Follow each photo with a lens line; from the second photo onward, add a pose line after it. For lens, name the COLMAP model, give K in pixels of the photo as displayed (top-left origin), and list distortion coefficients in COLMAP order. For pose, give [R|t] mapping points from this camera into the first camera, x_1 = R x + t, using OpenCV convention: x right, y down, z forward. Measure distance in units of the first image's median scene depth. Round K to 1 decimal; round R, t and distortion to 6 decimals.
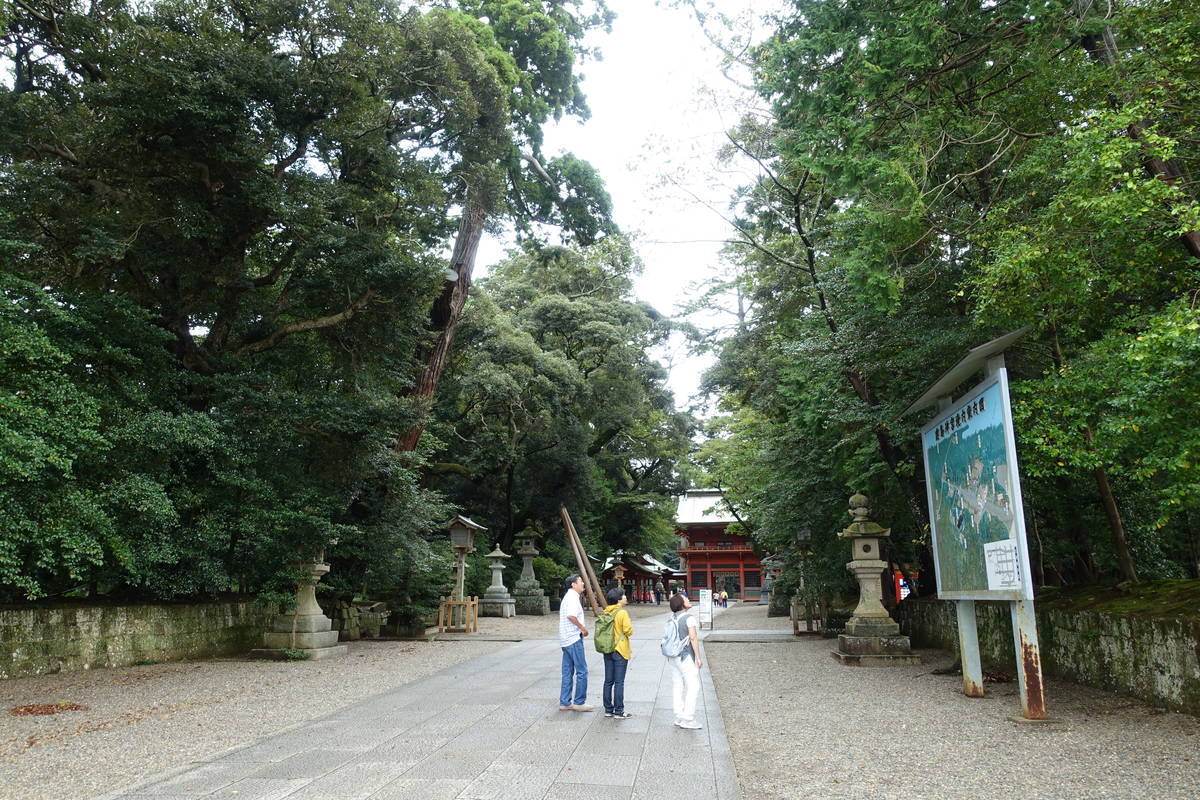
lens RADIAL K [[845.5, 0, 600.0], [0, 845.5, 400.0], [0, 0, 1]] dist [0.001195, -0.000005]
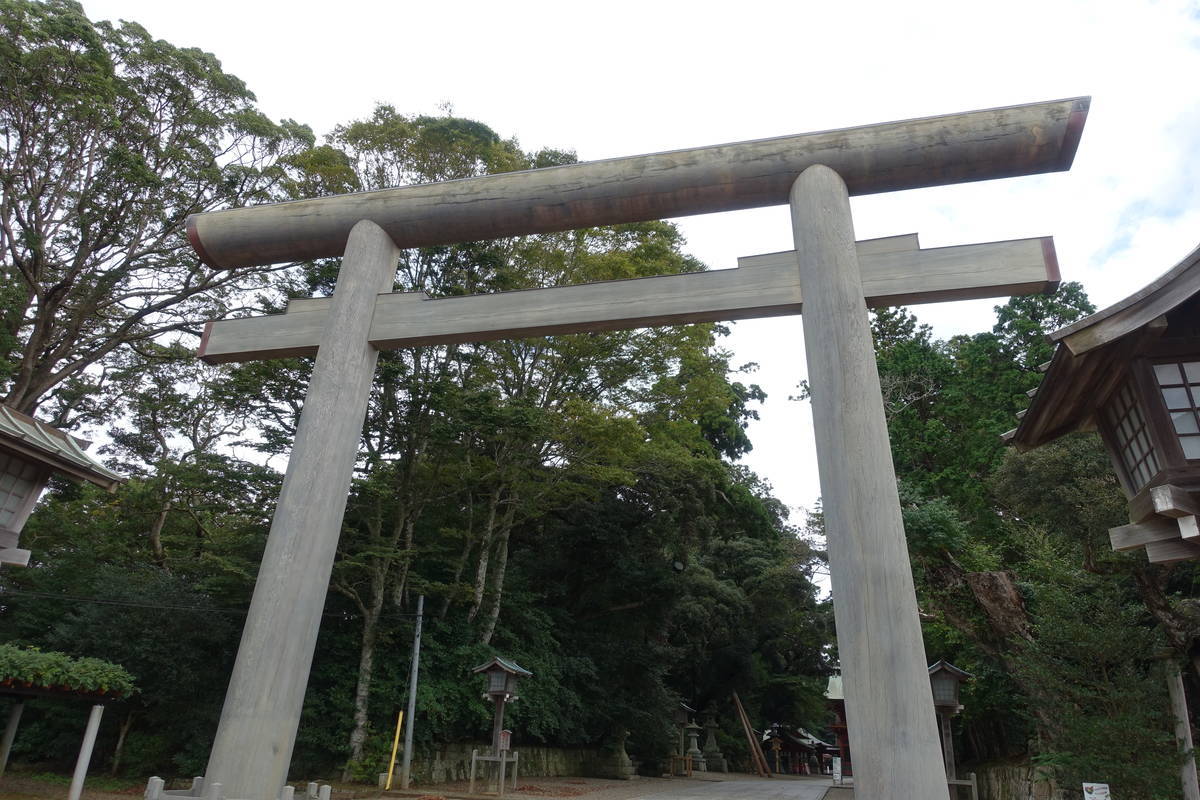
lens RADIAL K [[845.5, 0, 600.0], [0, 845.5, 400.0], [0, 0, 1]] dist [0.001195, -0.000005]
pose [[0.985496, -0.025135, -0.167826, -0.016024], [-0.005722, 0.983486, -0.180894, -0.089402], [0.169601, 0.179231, 0.969078, -0.455923]]
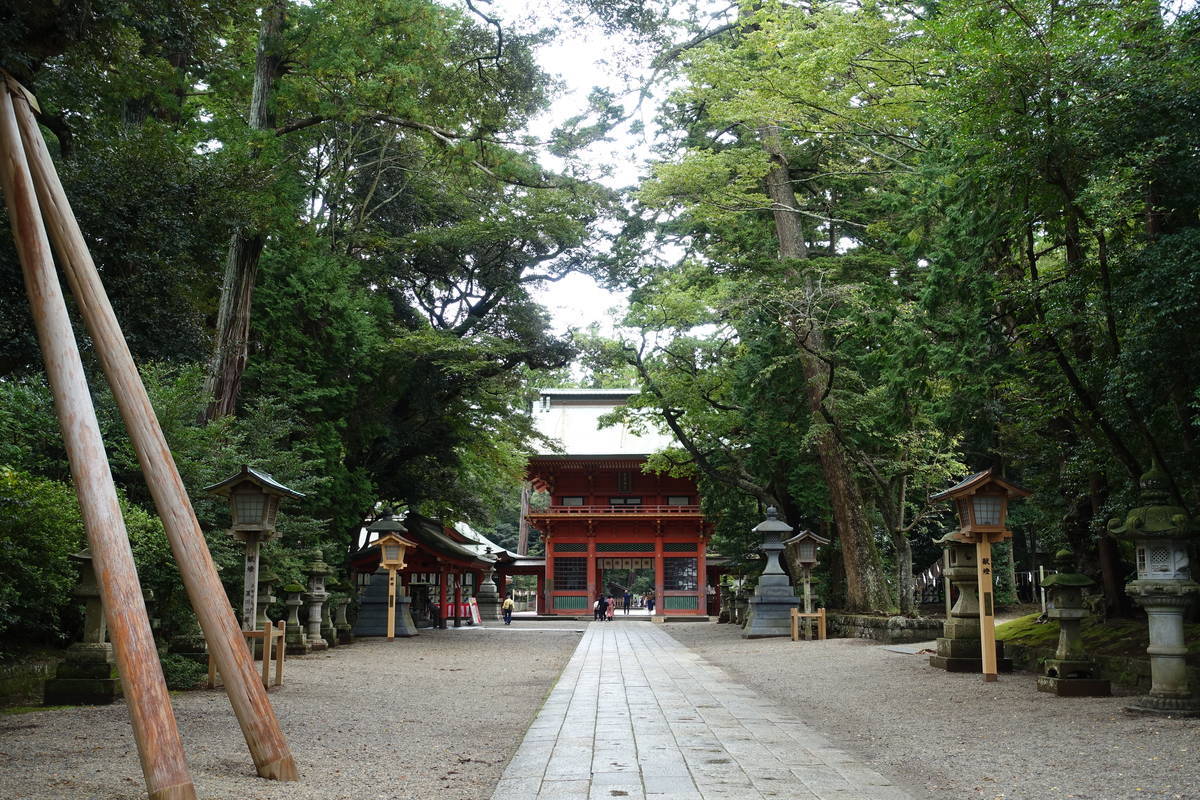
lens RADIAL K [[1258.8, 0, 600.0], [0, 1258.8, 400.0], [0, 0, 1]] dist [0.001971, 0.000026]
pose [[0.985694, 0.028319, 0.166150, 0.030897], [-0.040060, 0.996898, 0.067746, 0.164197], [-0.163717, -0.073432, 0.983771, 0.766414]]
